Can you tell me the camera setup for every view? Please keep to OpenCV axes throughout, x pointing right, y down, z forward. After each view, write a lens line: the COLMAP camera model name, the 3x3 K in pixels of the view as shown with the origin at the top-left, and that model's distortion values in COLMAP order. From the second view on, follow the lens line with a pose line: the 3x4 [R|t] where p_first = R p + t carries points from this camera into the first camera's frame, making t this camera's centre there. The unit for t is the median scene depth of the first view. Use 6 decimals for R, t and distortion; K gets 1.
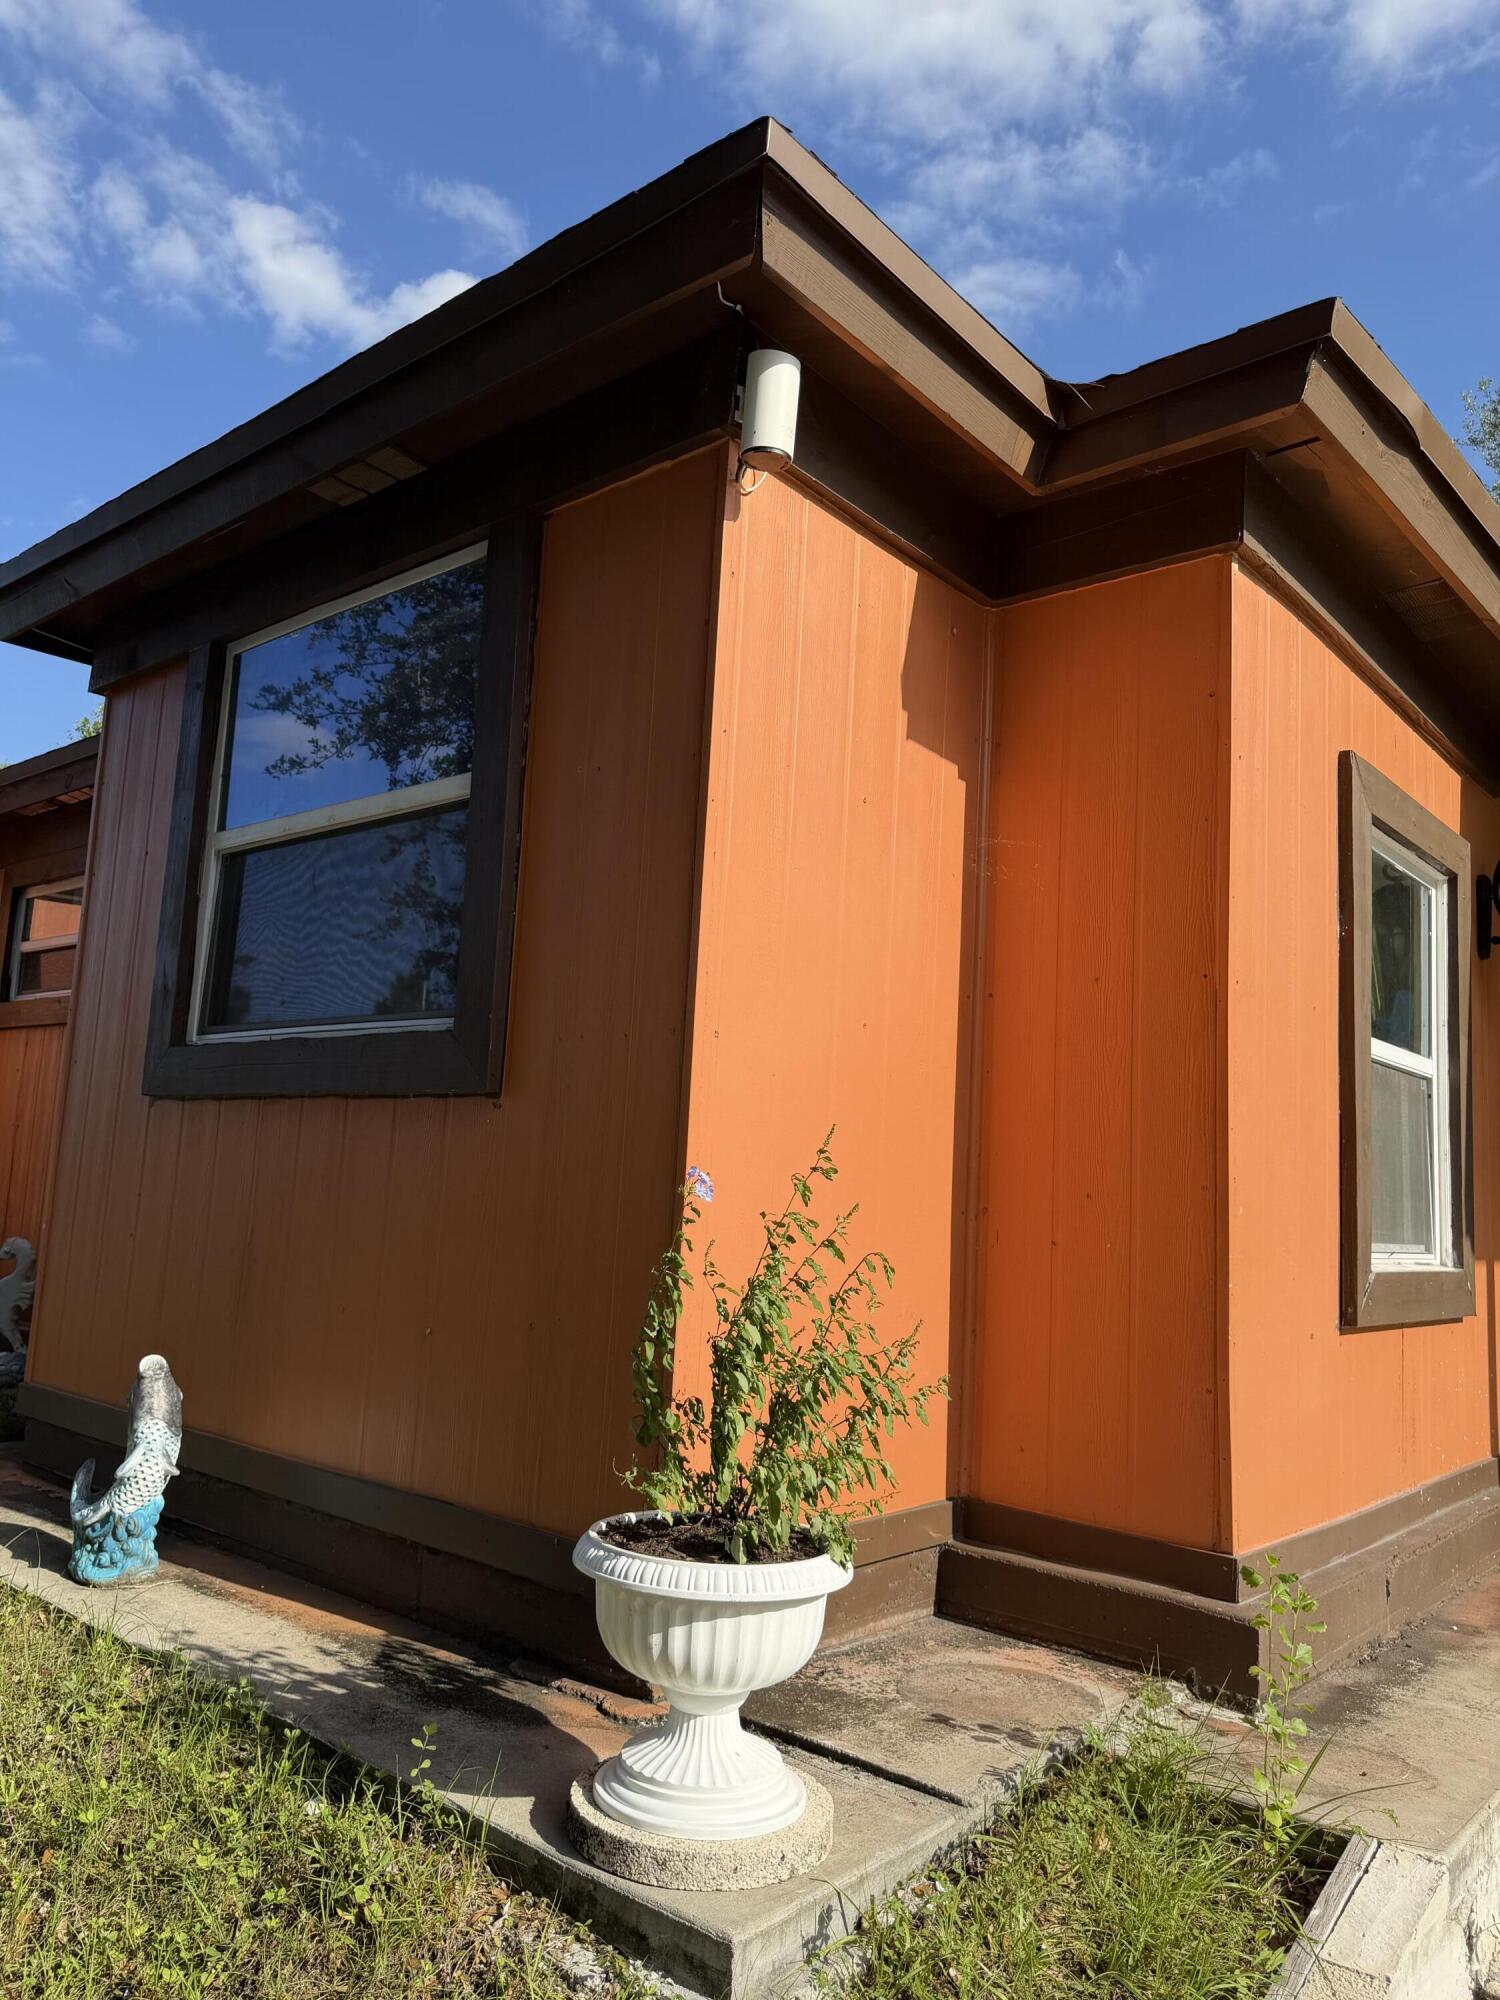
lens RADIAL K [[1420.9, 0, 731.3], [0, 1420.9, 1007.3], [0, 0, 1]] dist [0.026050, -0.041009]
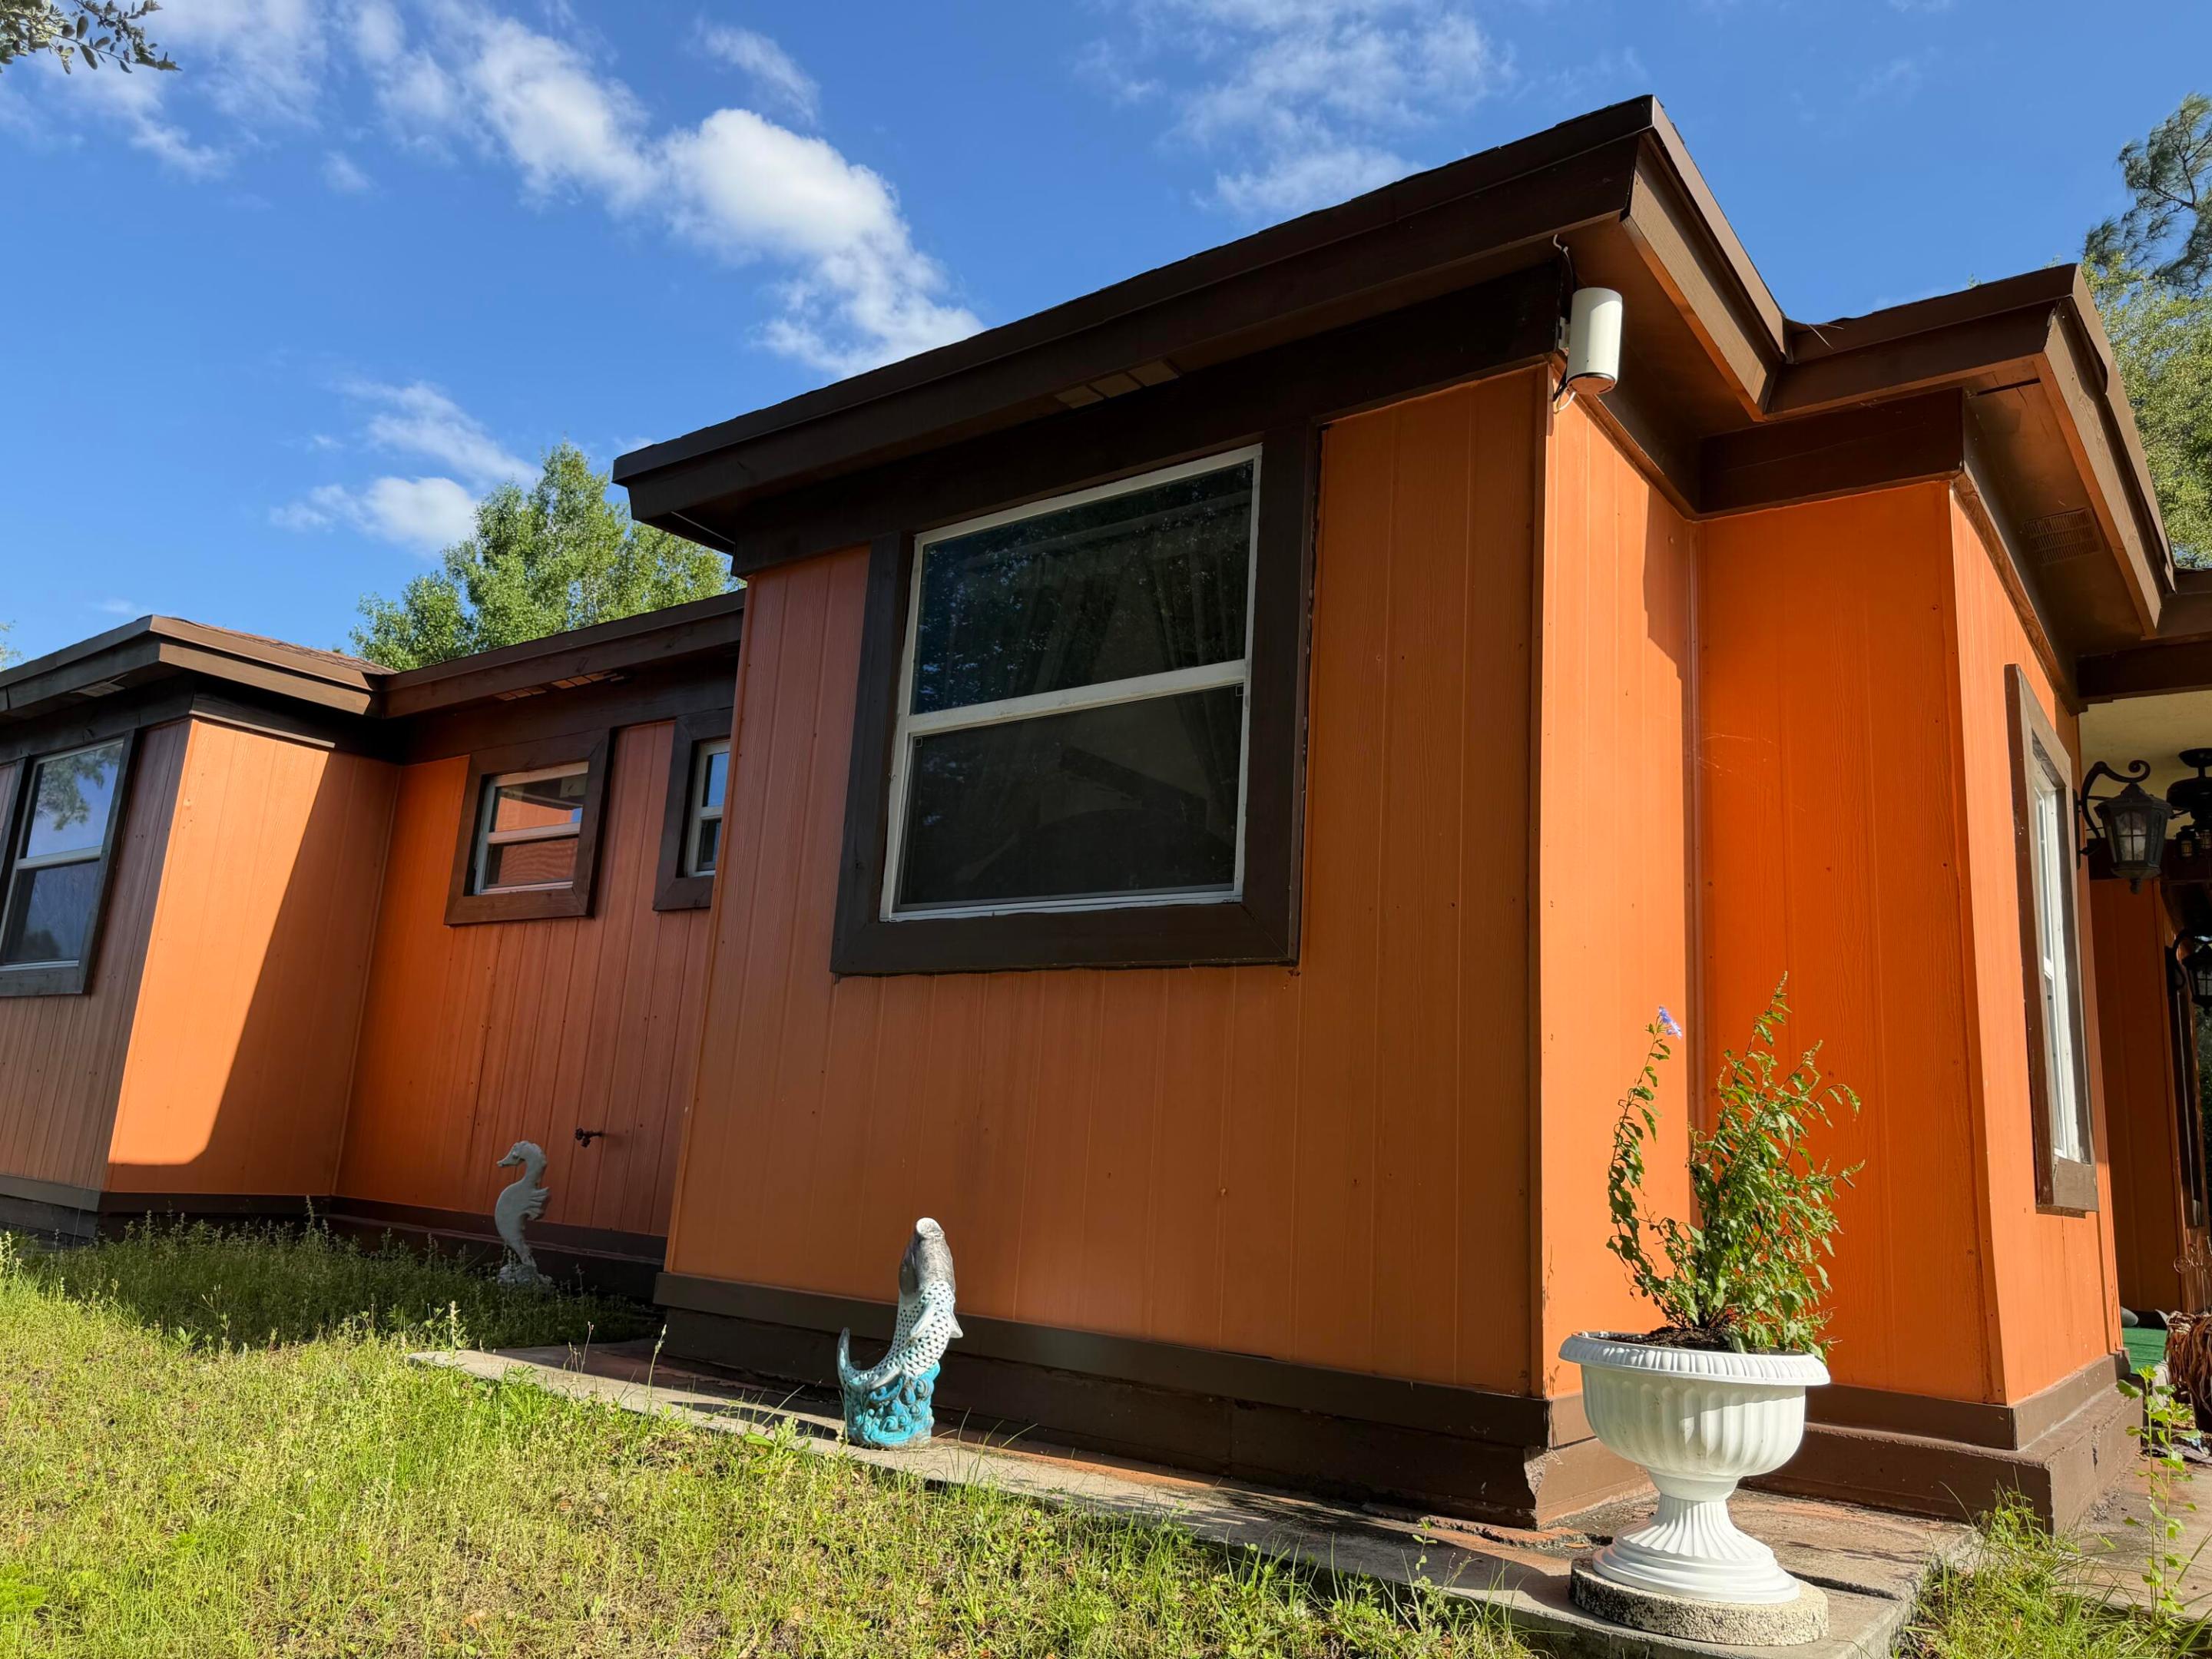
lens RADIAL K [[1576.0, 0, 1106.0], [0, 1576.0, 829.5], [0, 0, 1]] dist [0.046016, -0.041687]
pose [[0.997185, 0.022514, 0.071514, -0.377335], [-0.017523, 0.997416, -0.069678, 0.044804], [-0.072898, 0.068228, 0.995003, -0.151342]]
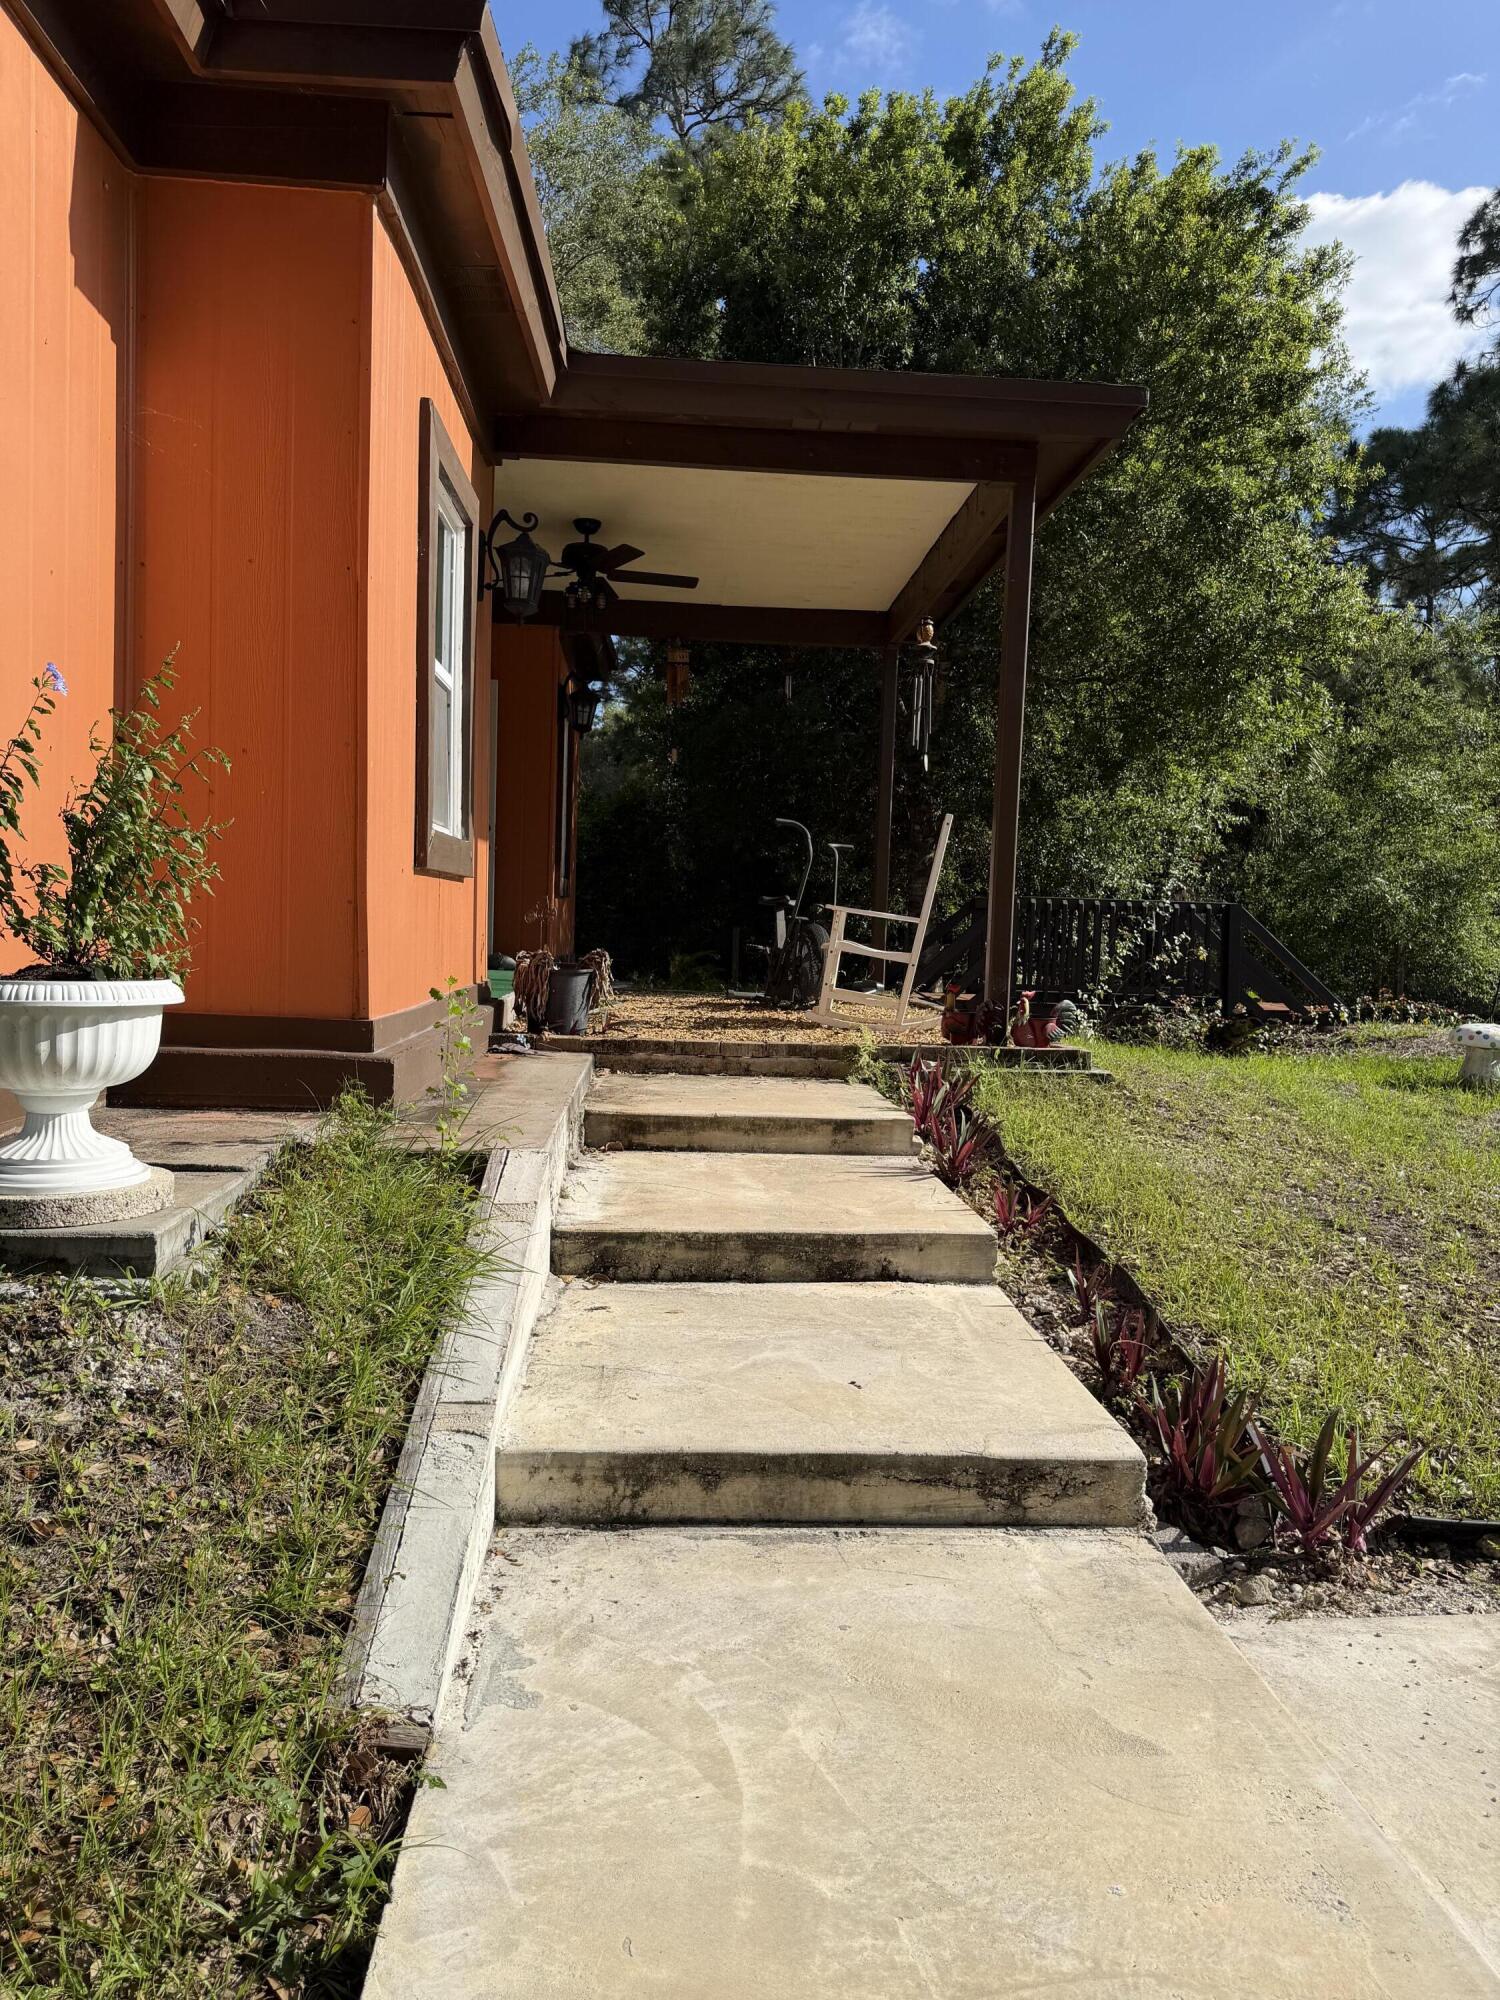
lens RADIAL K [[1425.0, 0, 746.9], [0, 1425.0, 995.8], [0, 0, 1]] dist [0.046016, -0.041687]
pose [[0.720172, -0.067266, 0.690527, -0.286670], [-0.086676, 0.978768, 0.185742, 0.075847], [-0.688360, -0.193618, 0.699051, -0.158778]]
